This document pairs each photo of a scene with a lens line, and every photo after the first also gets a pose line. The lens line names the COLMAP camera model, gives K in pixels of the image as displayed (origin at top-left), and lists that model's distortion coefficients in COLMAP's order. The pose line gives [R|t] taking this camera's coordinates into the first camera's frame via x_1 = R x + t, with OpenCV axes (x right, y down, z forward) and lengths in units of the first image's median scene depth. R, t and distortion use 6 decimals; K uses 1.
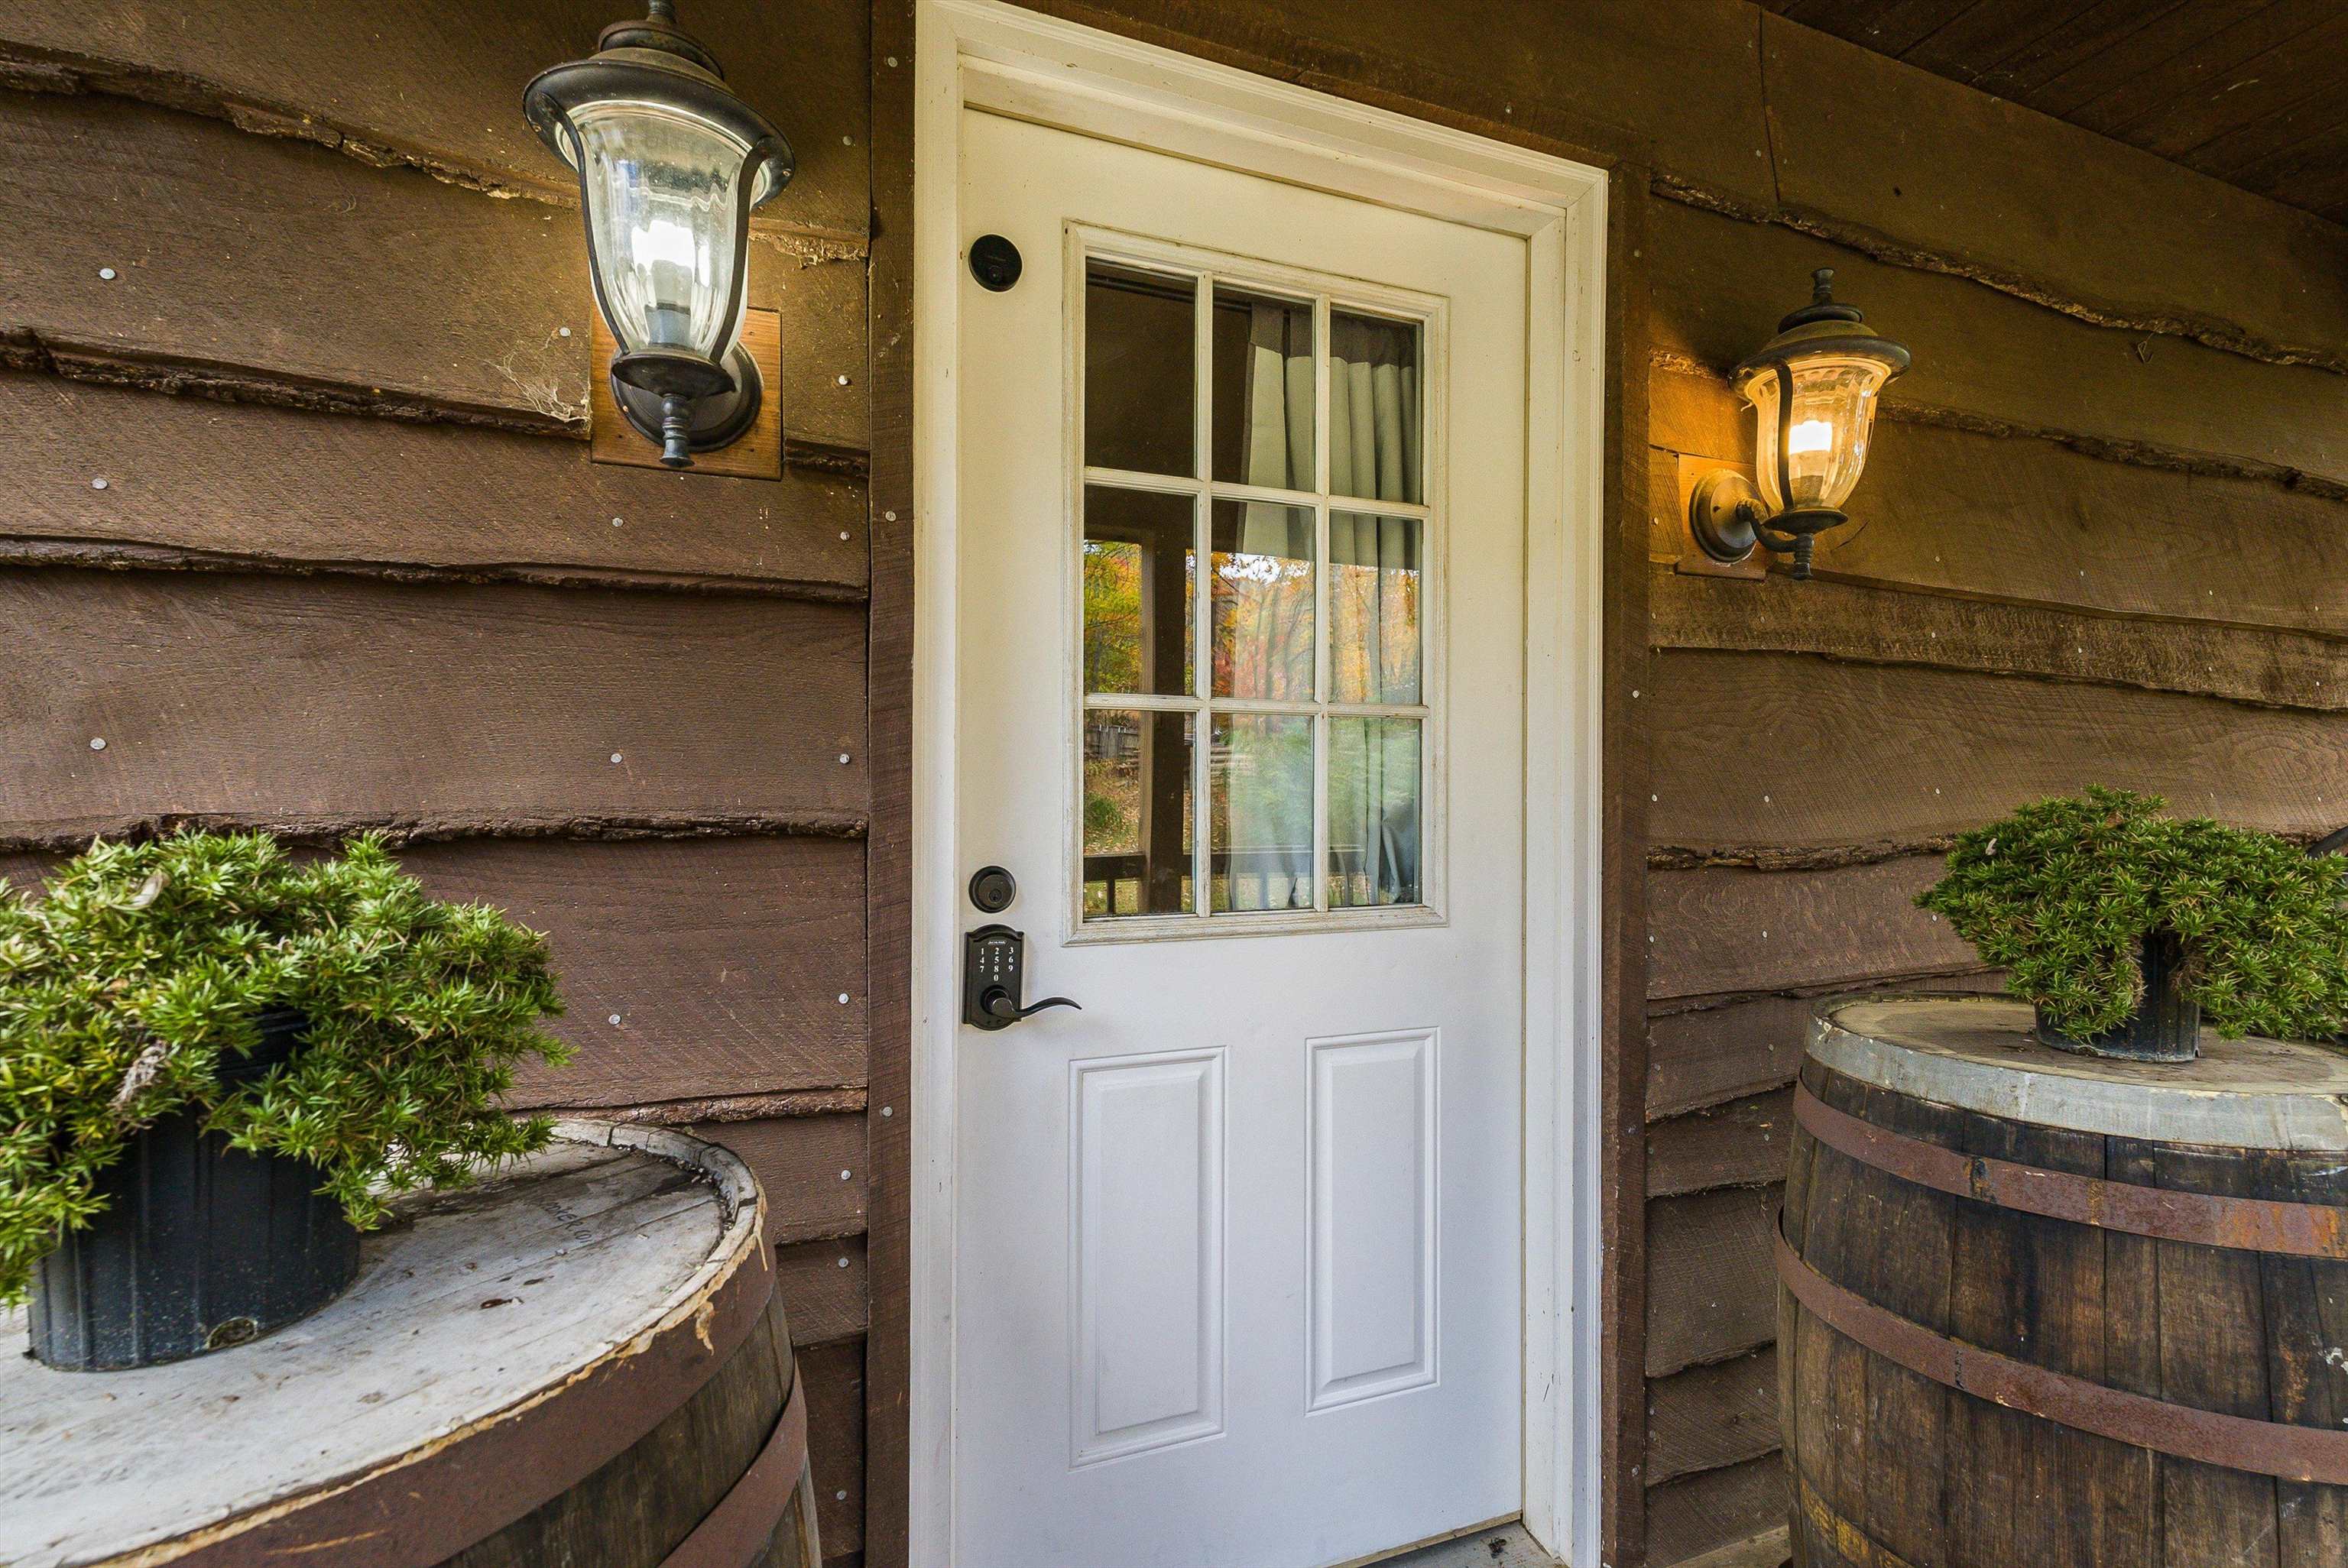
lens RADIAL K [[1057.8, 0, 1178.7], [0, 1057.8, 785.0], [0, 0, 1]] dist [0.009701, -0.000811]
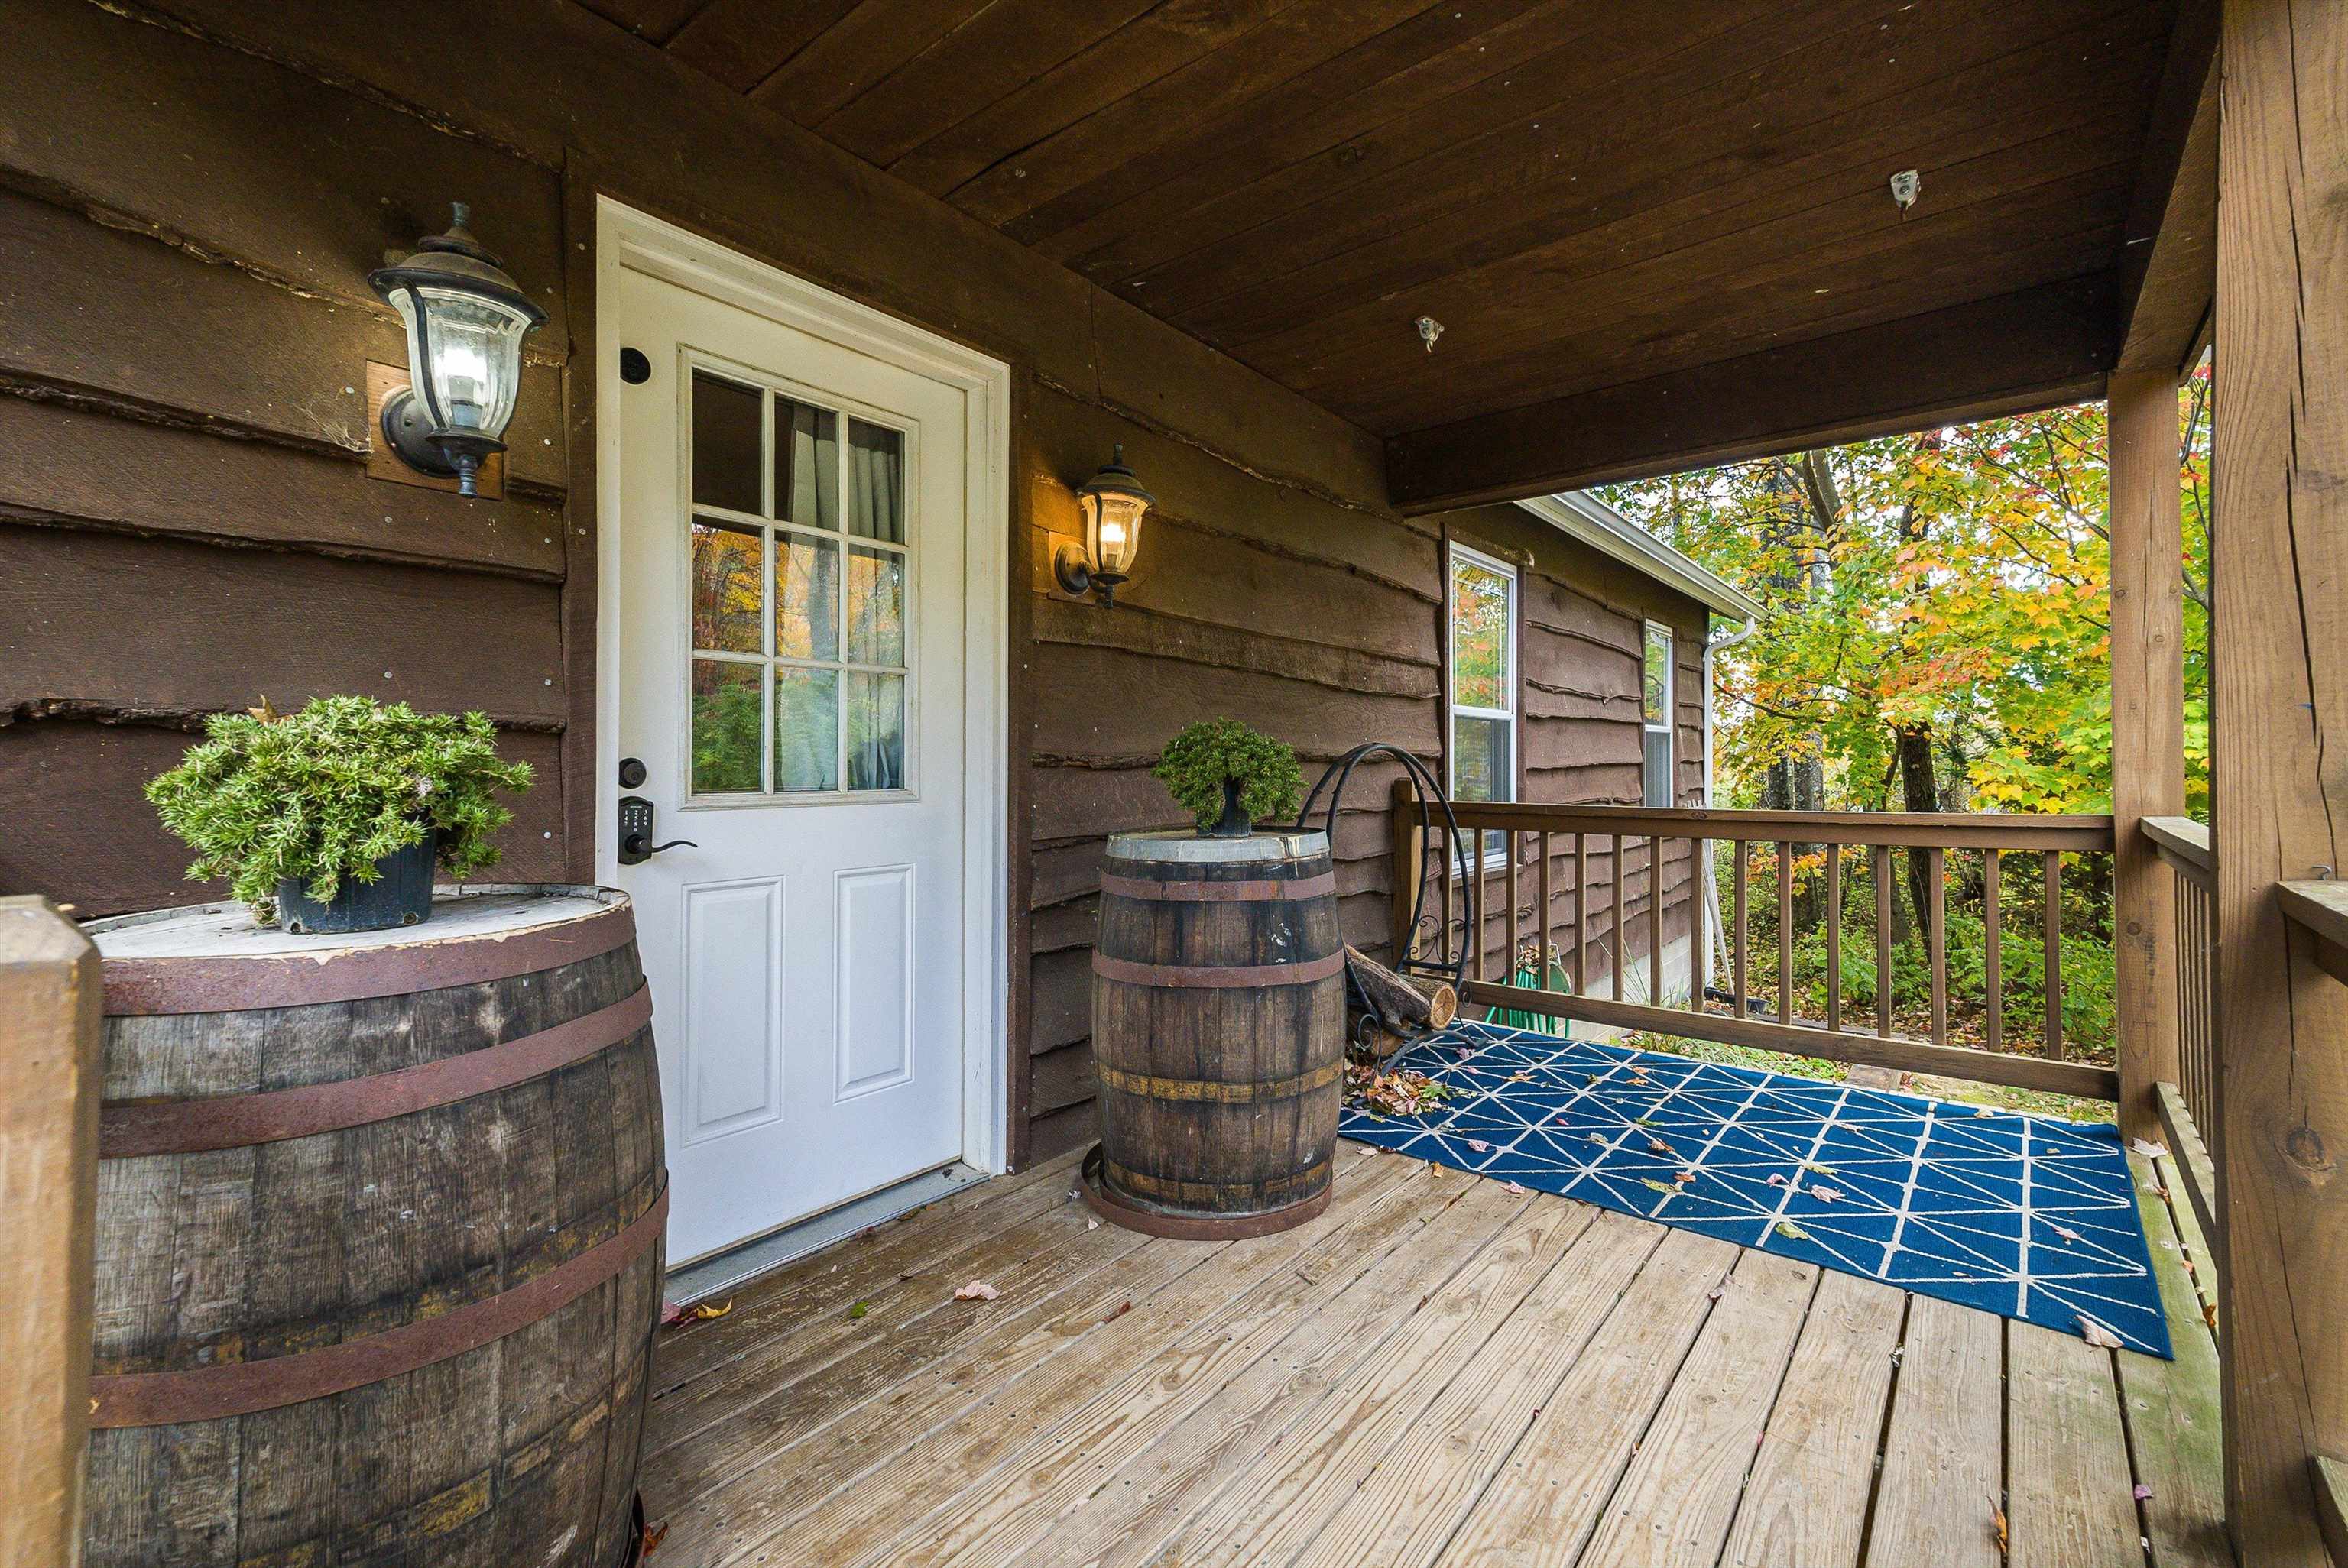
lens RADIAL K [[1057.8, 0, 1182.7], [0, 1057.8, 775.1], [0, 0, 1]] dist [0.009701, -0.000811]
pose [[0.863121, -0.005805, 0.504964, -0.249750], [-0.002958, 0.999859, 0.016551, 0.069933], [-0.504989, -0.015779, 0.862981, -0.699833]]
